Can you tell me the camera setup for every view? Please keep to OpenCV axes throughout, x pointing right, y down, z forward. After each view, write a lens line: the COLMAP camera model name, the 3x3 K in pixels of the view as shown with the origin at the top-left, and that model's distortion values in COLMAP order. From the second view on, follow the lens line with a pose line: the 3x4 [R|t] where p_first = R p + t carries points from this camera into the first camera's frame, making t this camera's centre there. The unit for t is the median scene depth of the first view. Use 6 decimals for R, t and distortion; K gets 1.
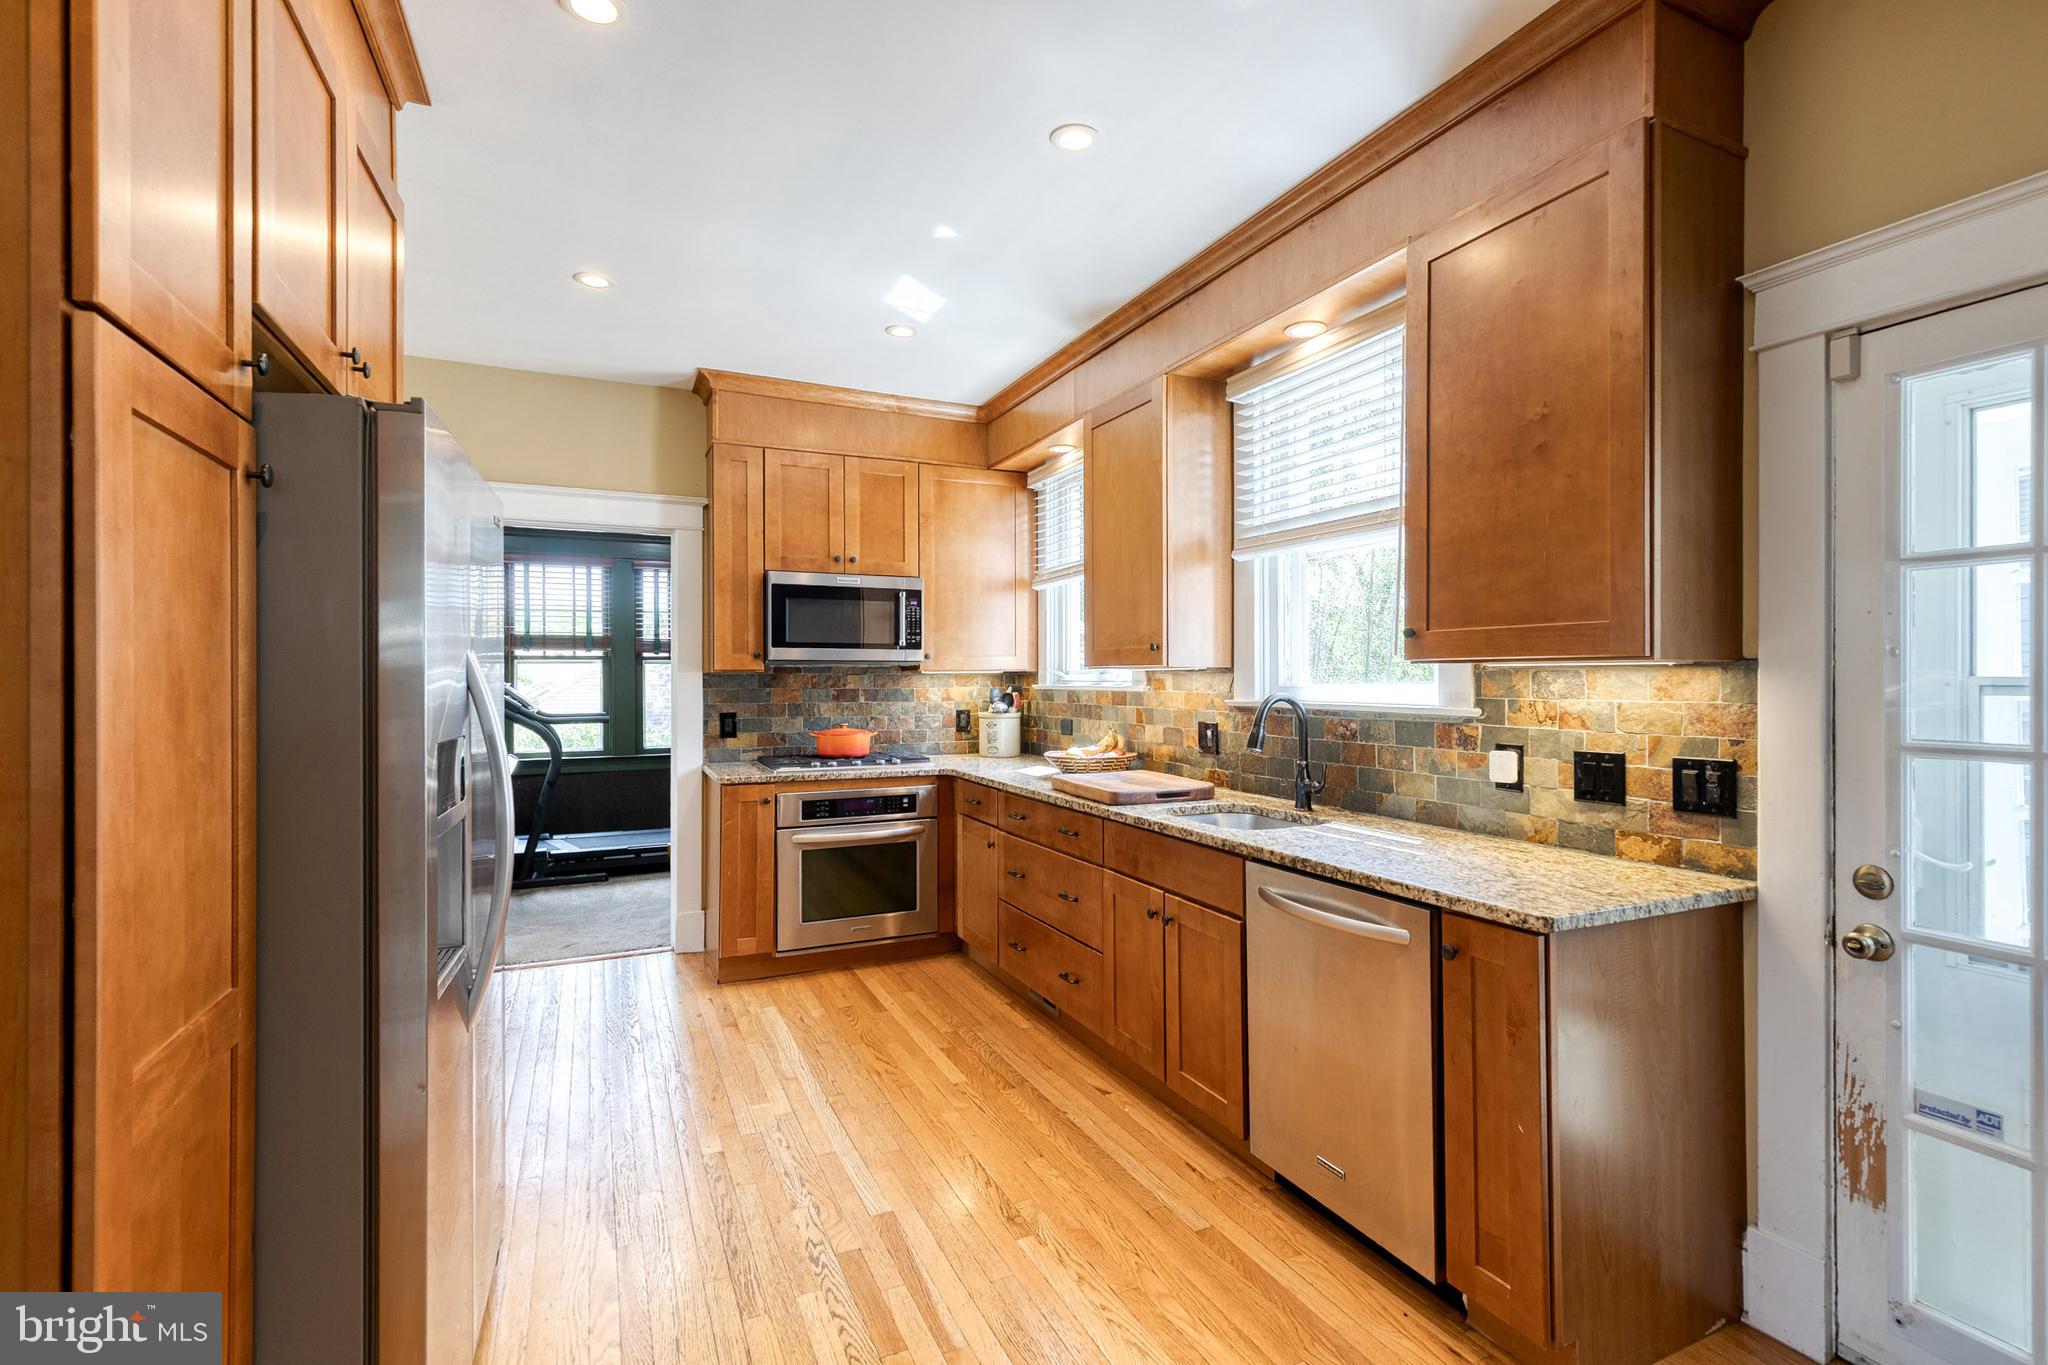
lens RADIAL K [[920.4, 0, 1043.0], [0, 920.4, 685.7], [0, 0, 1]] dist [0.009099, -0.001132]
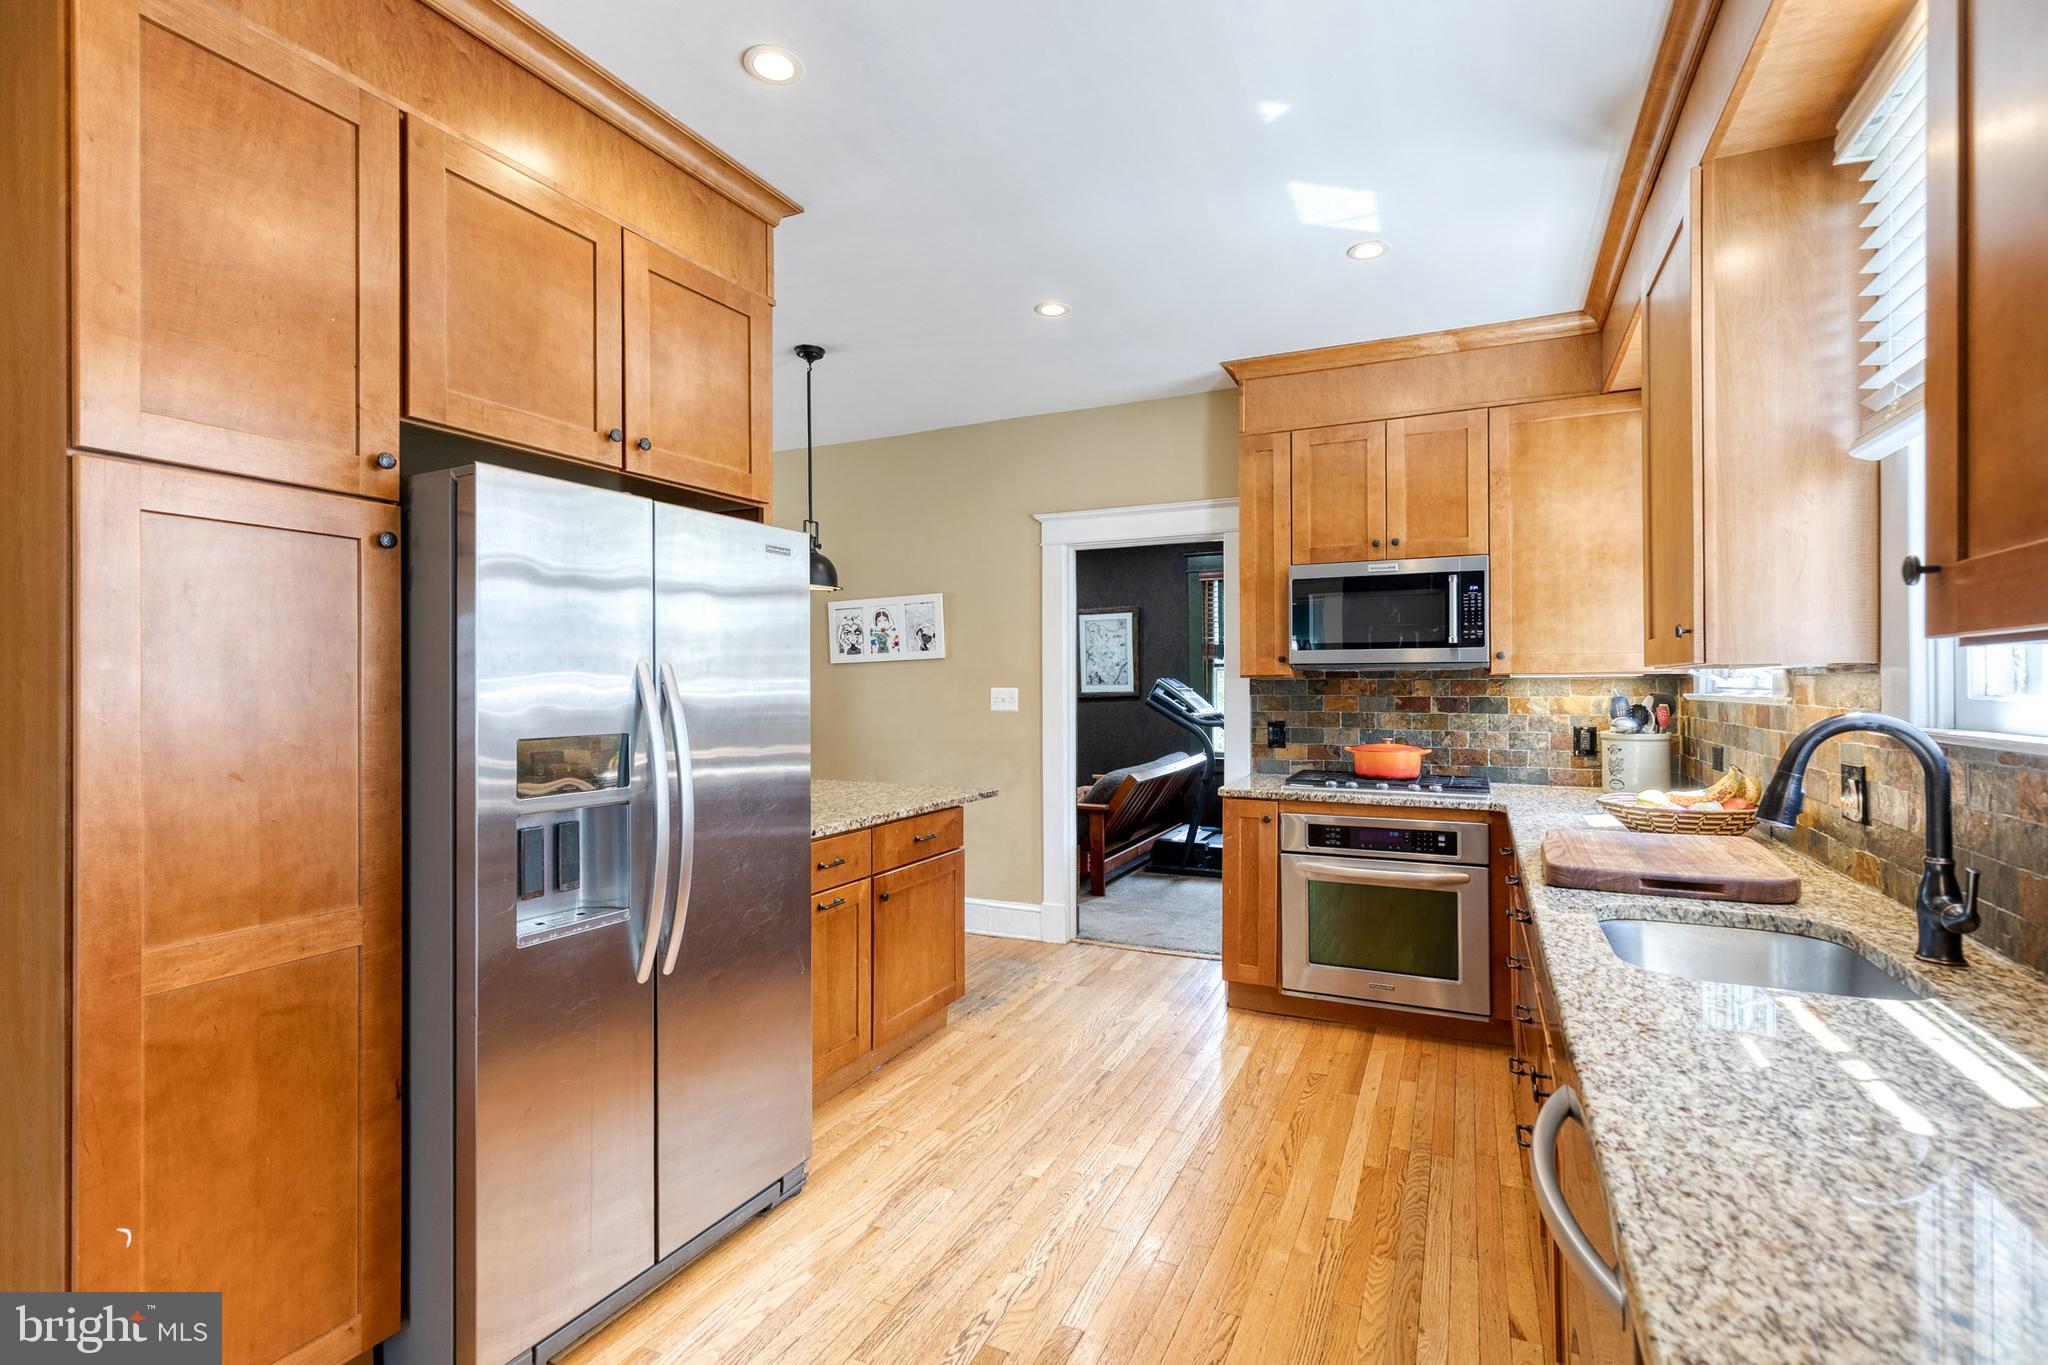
lens RADIAL K [[920.4, 0, 1050.4], [0, 920.4, 686.1], [0, 0, 1]] dist [0.009099, -0.001132]
pose [[0.652593, 0.000209, -0.757709, 0.305680], [-0.004378, 0.999984, -0.003494, -0.002728], [0.757696, 0.005597, 0.652583, 0.301312]]
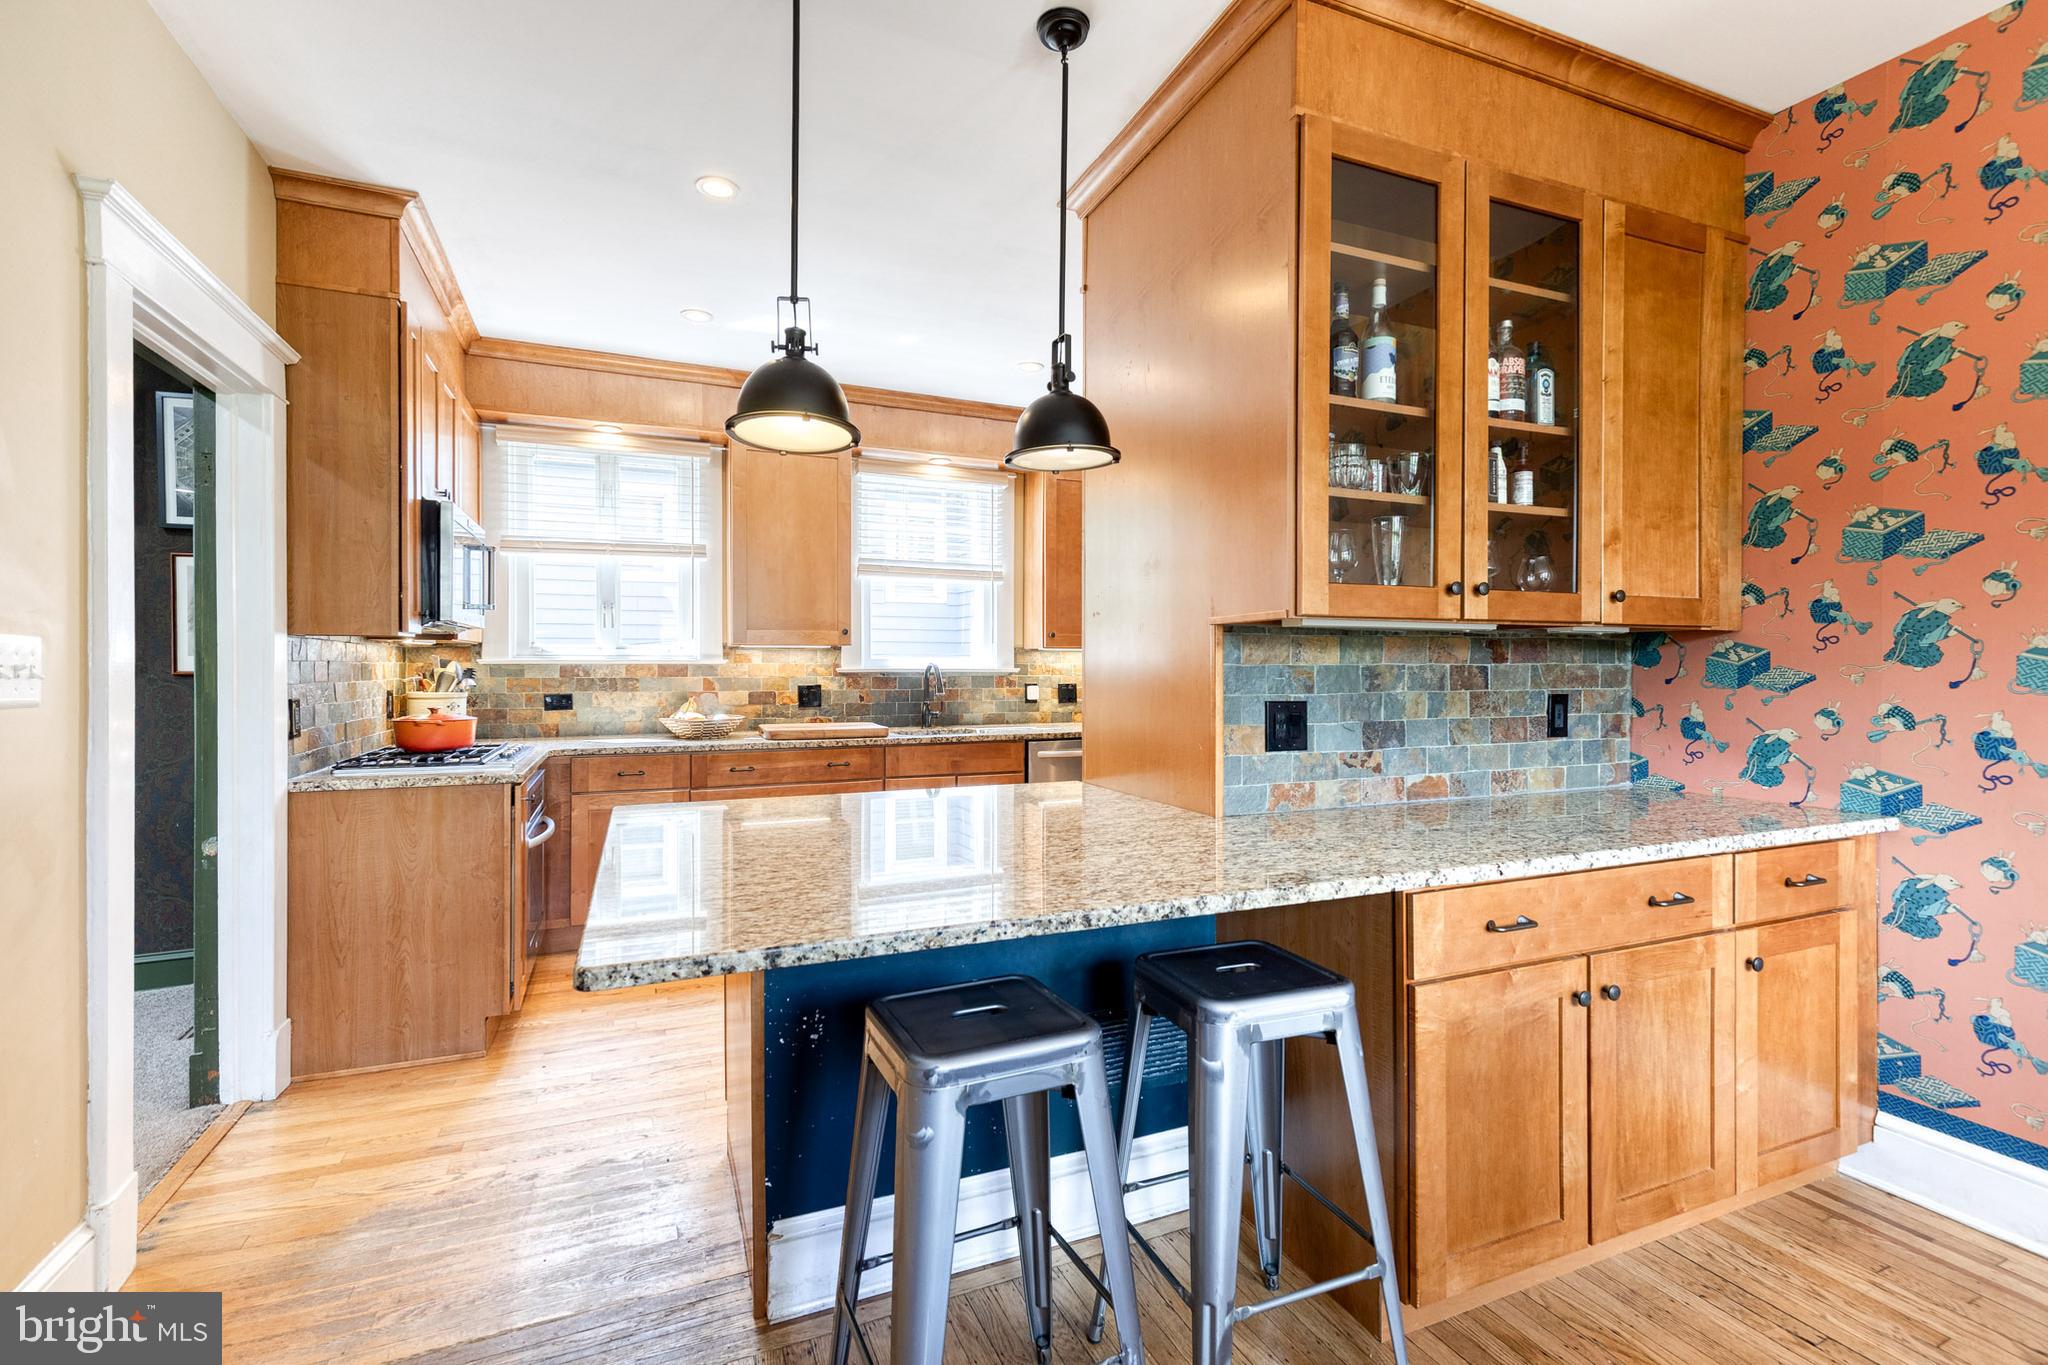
lens RADIAL K [[920.4, 0, 1039.0], [0, 920.4, 670.7], [0, 0, 1]] dist [0.009099, -0.001132]
pose [[0.042668, -0.007123, 0.999064, -1.306557], [0.006550, 0.999955, 0.006849, 0.011508], [-0.999068, 0.006252, 0.042712, 0.631164]]
